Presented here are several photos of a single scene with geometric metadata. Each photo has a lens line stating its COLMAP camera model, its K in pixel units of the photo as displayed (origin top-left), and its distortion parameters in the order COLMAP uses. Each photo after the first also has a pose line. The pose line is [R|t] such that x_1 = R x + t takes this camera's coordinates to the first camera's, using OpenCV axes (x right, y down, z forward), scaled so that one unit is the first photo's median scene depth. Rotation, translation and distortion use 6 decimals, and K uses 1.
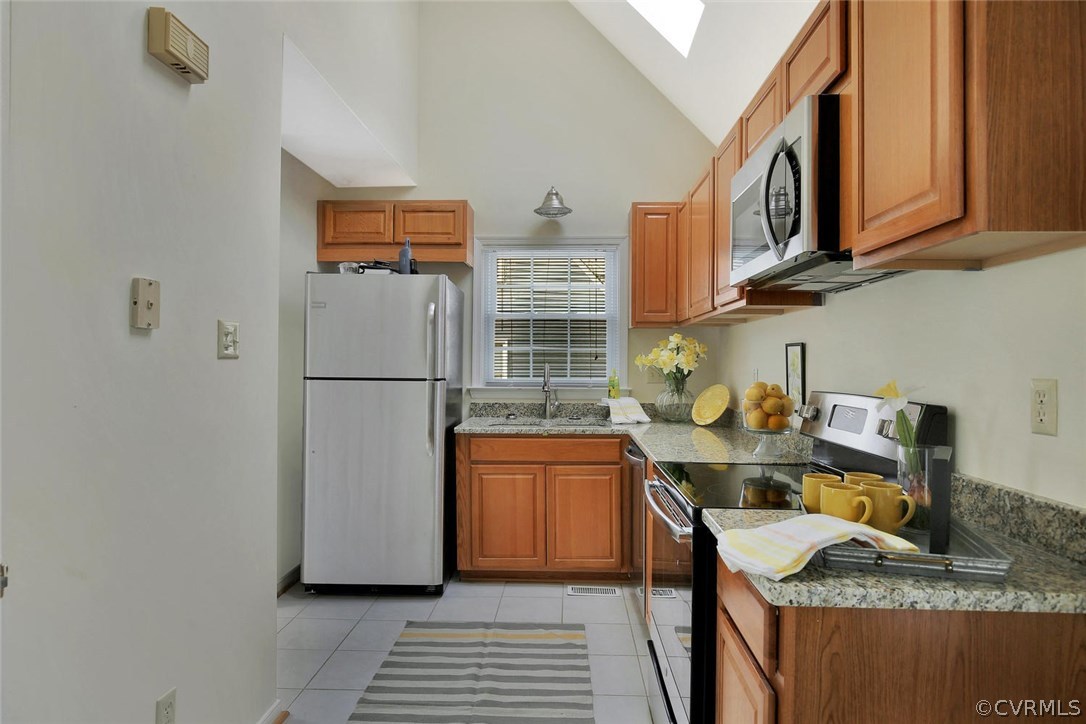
lens RADIAL K [[636.8, 0, 545.5], [0, 636.8, 366.6], [0, 0, 1]] dist [-0.003708, 0.000529]
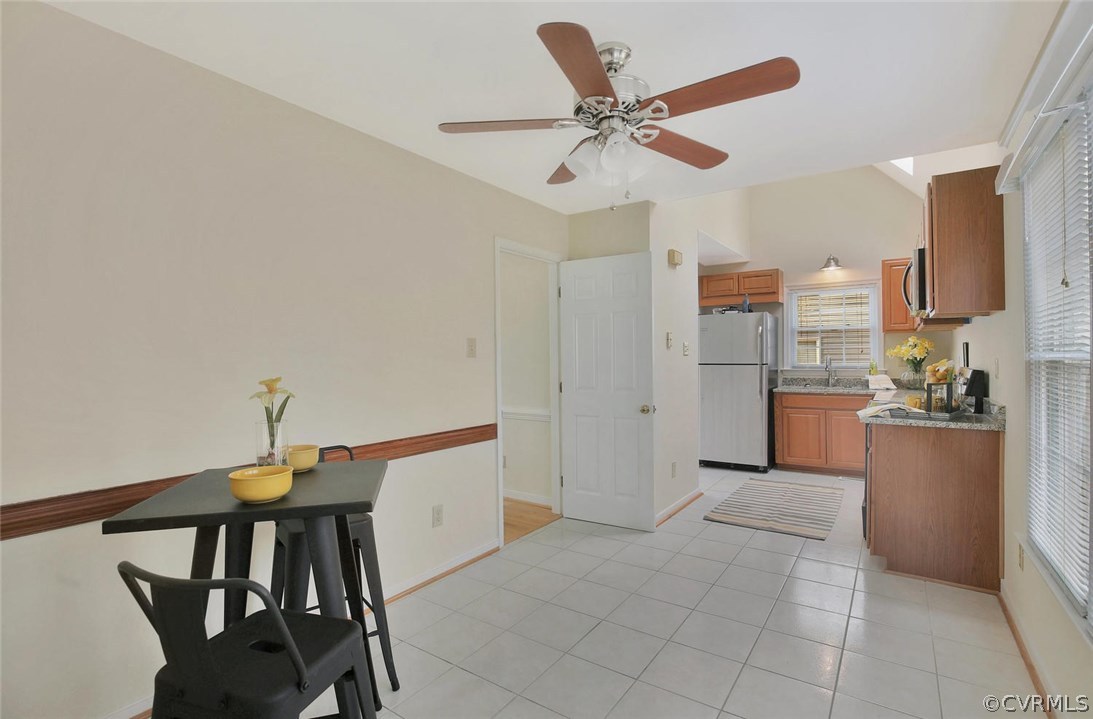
lens RADIAL K [[510.8, 0, 557.5], [0, 510.8, 358.2], [0, 0, 1]] dist [-0.021964, 0.000383]
pose [[0.850602, -0.014694, -0.525604, 0.105905], [0.012051, 0.999892, -0.008452, 0.005791], [0.525672, 0.000855, 0.850687, -0.615795]]
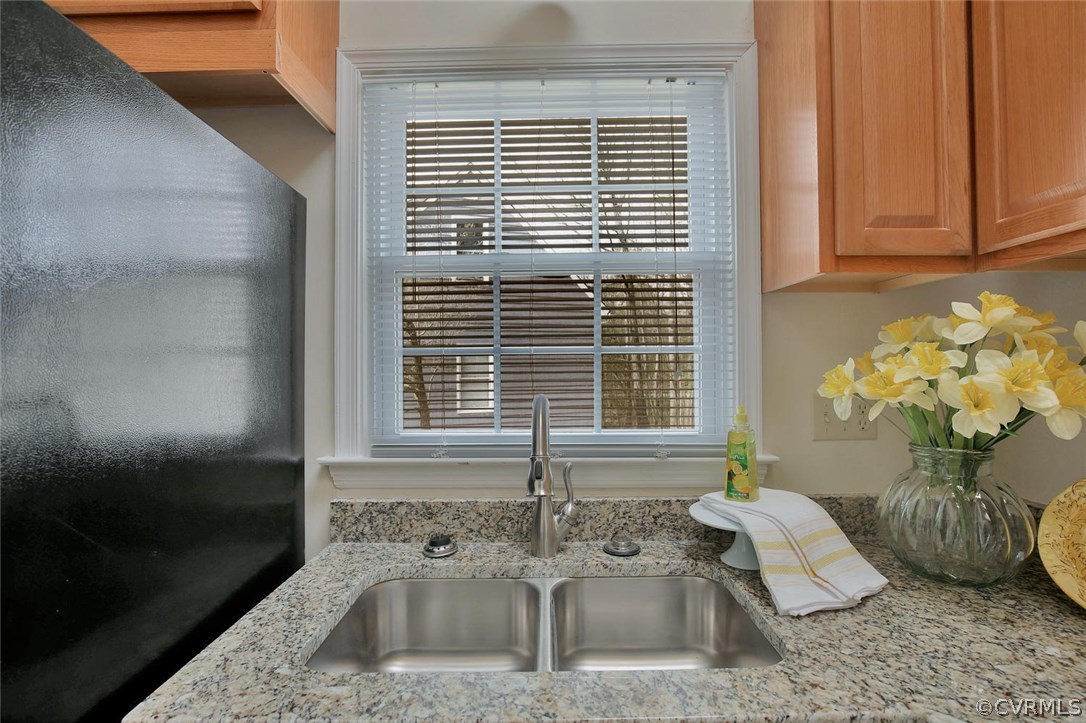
lens RADIAL K [[525.5, 0, 543.7], [0, 525.5, 368.0], [0, 0, 1]] dist [-0.000637, 0.000138]
pose [[0.999738, -0.013594, 0.018416, -0.001189], [0.013563, 0.999906, 0.001836, -0.019933], [-0.018439, -0.001586, 0.999829, 0.755267]]
